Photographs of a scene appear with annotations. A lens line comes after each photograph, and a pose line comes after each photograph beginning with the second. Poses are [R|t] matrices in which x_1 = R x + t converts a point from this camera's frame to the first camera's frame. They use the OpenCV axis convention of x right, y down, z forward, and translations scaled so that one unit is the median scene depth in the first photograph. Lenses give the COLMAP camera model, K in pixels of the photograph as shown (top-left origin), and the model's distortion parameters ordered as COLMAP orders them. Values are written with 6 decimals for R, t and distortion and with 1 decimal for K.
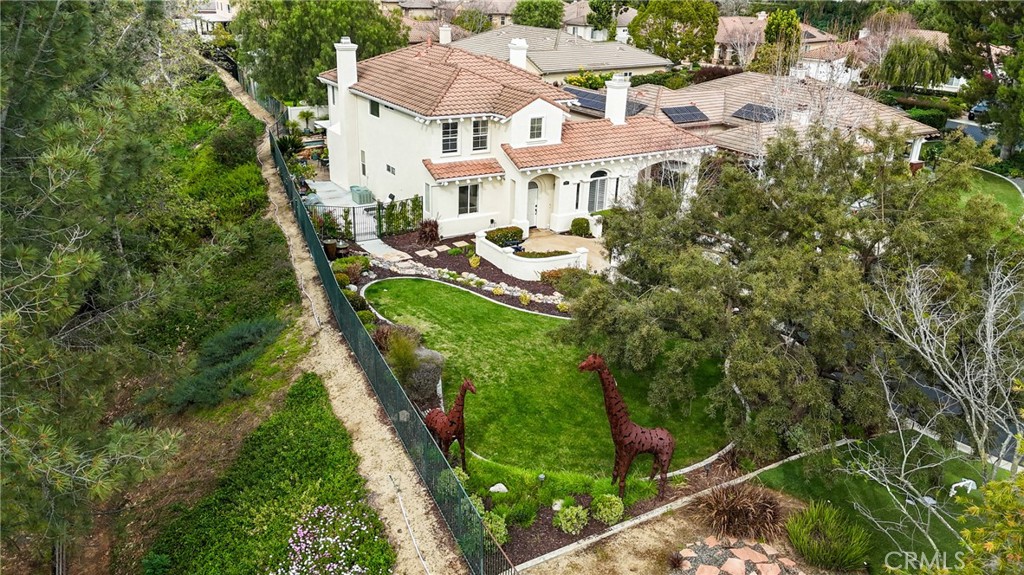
lens RADIAL K [[718.7, 0, 435.0], [0, 718.7, 288.9], [0, 0, 1]] dist [0.005496, 0.000174]
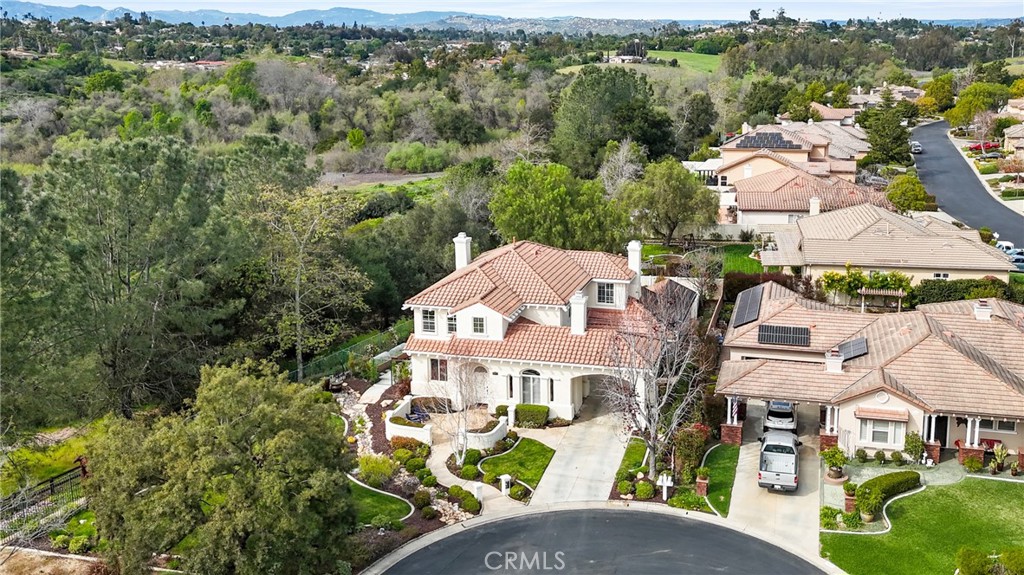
lens RADIAL K [[757.0, 0, 512.0], [0, 757.0, 287.5], [0, 0, 1]] dist [0.044279, -0.001064]
pose [[0.750884, 0.136081, -0.646262, 0.999374], [-0.244352, 0.966345, -0.080429, -0.191625], [0.613567, 0.218308, 0.758865, 0.030470]]
